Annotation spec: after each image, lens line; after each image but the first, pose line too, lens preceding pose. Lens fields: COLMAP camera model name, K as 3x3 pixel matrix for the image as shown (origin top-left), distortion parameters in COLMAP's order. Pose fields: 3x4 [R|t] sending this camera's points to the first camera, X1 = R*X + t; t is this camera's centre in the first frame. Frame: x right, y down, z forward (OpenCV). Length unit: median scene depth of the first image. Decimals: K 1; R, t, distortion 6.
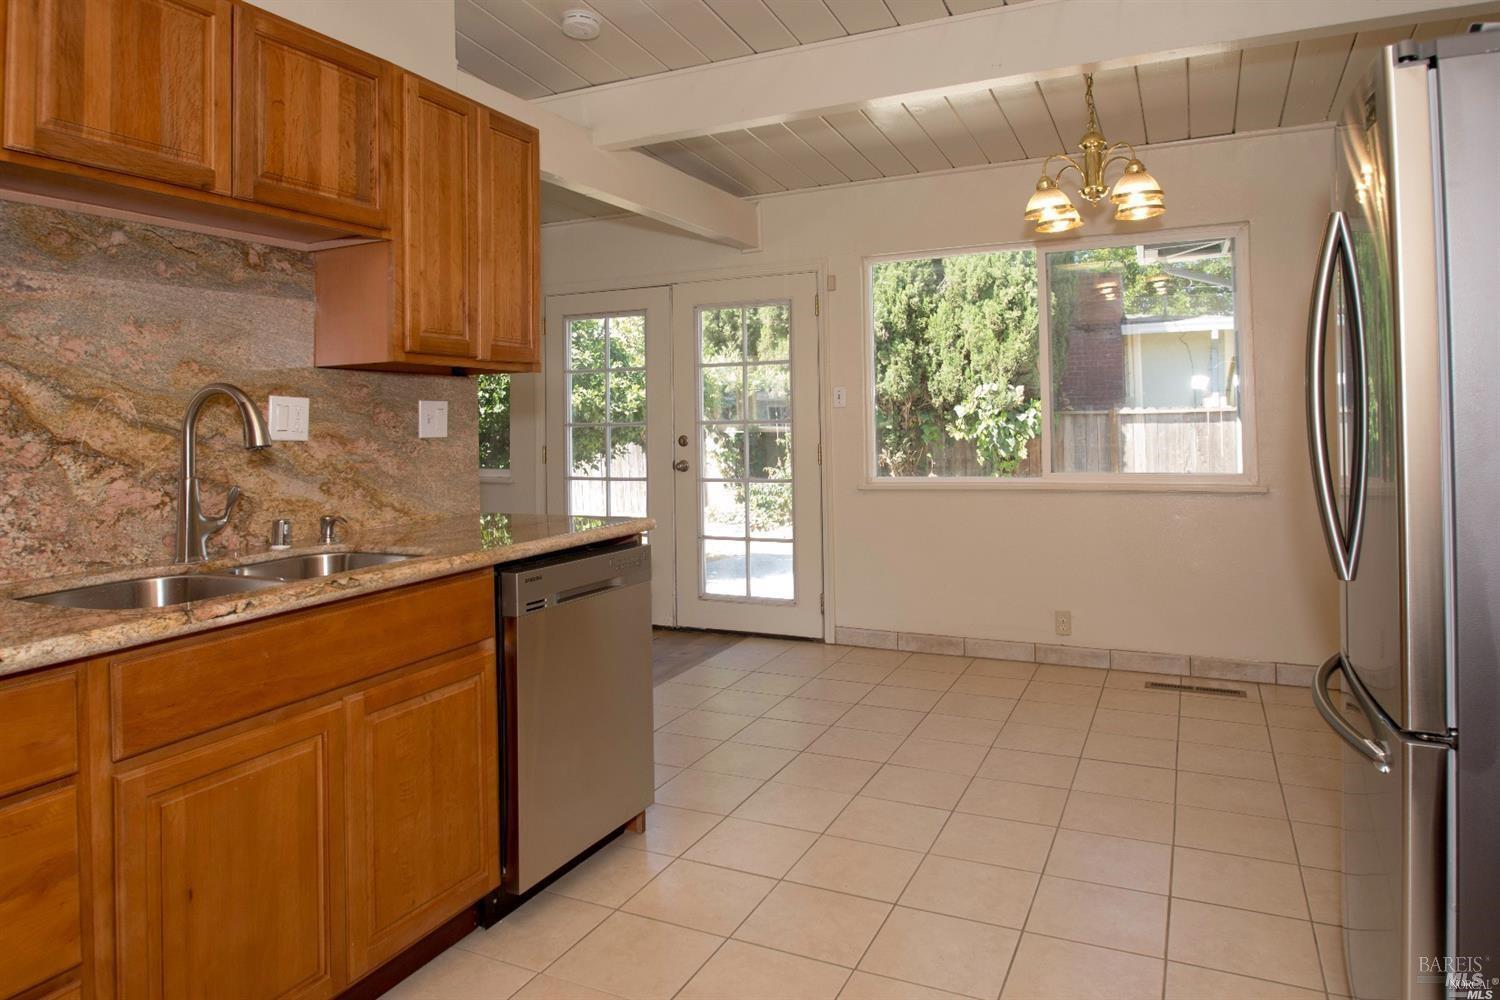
lens RADIAL K [[959.3, 0, 732.3], [0, 959.3, 398.6], [0, 0, 1]] dist [0.002741, -0.005965]
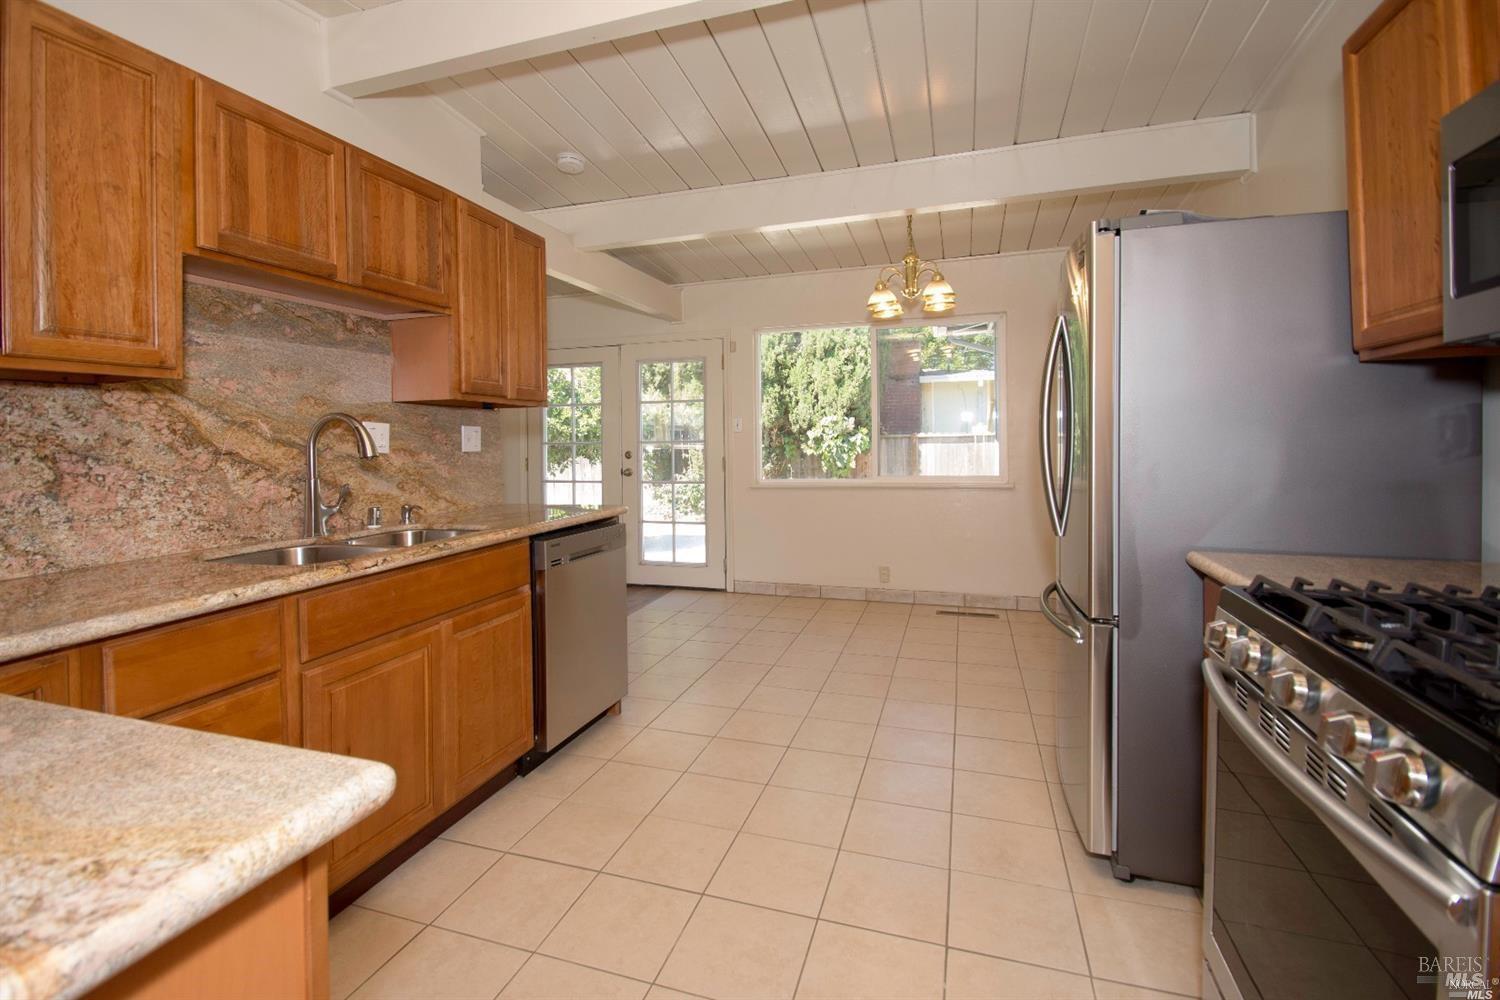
lens RADIAL K [[694.3, 0, 732.8], [0, 694.3, 450.0], [0, 0, 1]] dist [0.038123, 0.001094]
pose [[0.991743, 0.001707, 0.128230, -0.059869], [-0.006261, 0.999364, 0.035116, -0.000732], [-0.128088, -0.035629, 0.991123, -0.095240]]
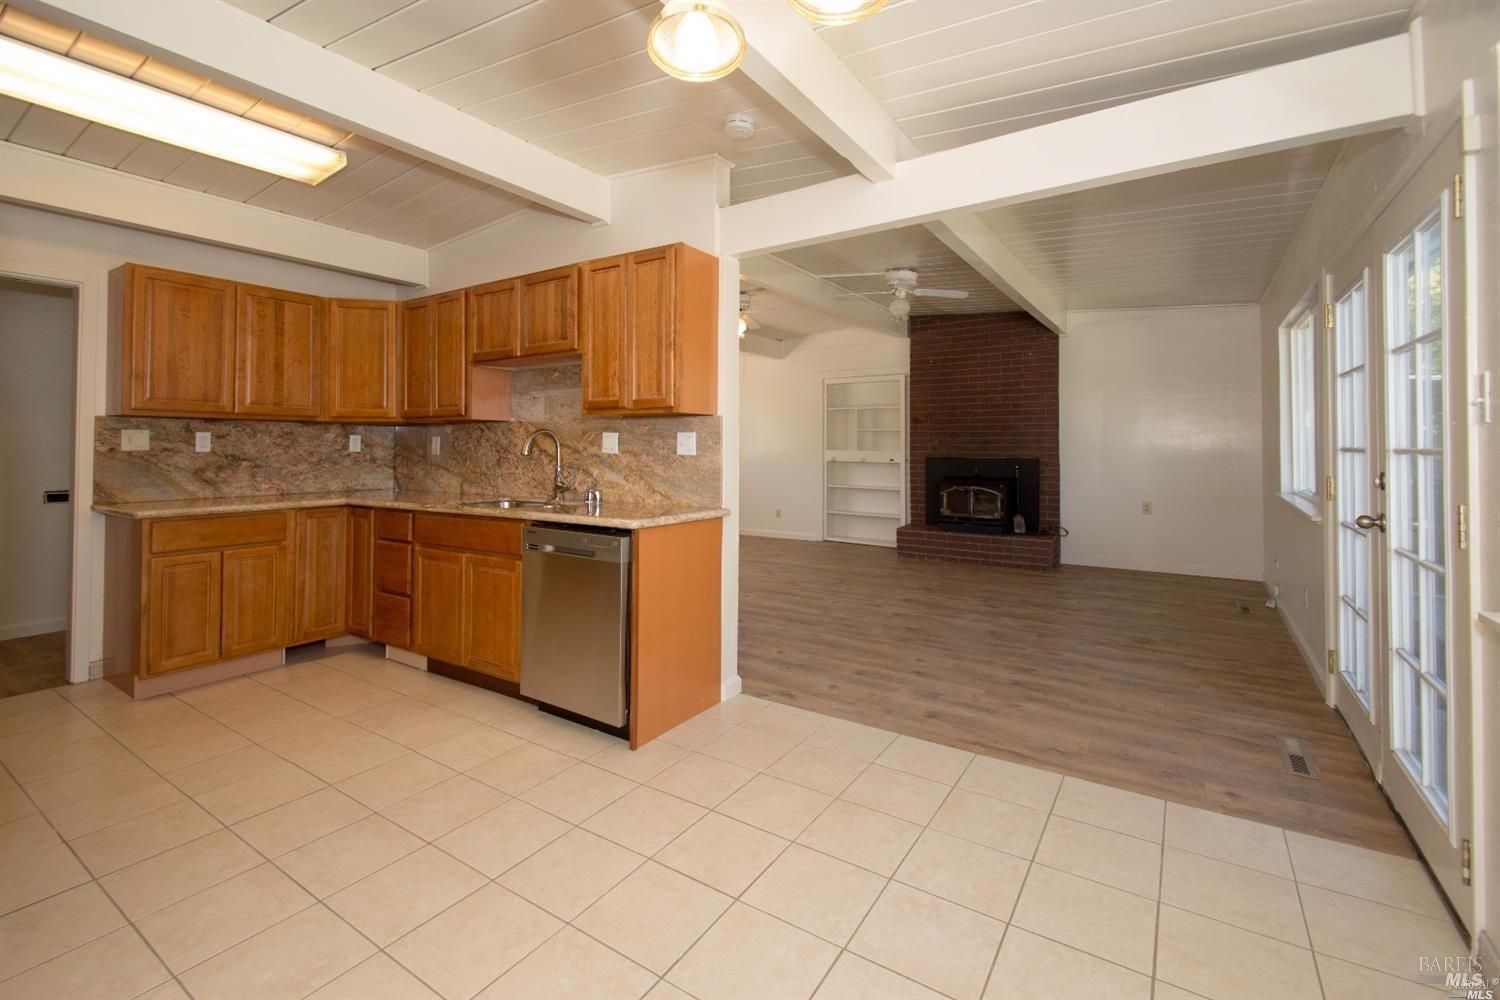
lens RADIAL K [[658.5, 0, 754.1], [0, 658.5, 448.9], [0, 0, 1]] dist [-0.002943, -0.006545]
pose [[-0.141388, 0.019369, -0.989765, 0.806023], [0.024344, 0.999574, 0.016083, 0.016567], [0.989655, -0.021821, -0.141799, 1.337835]]
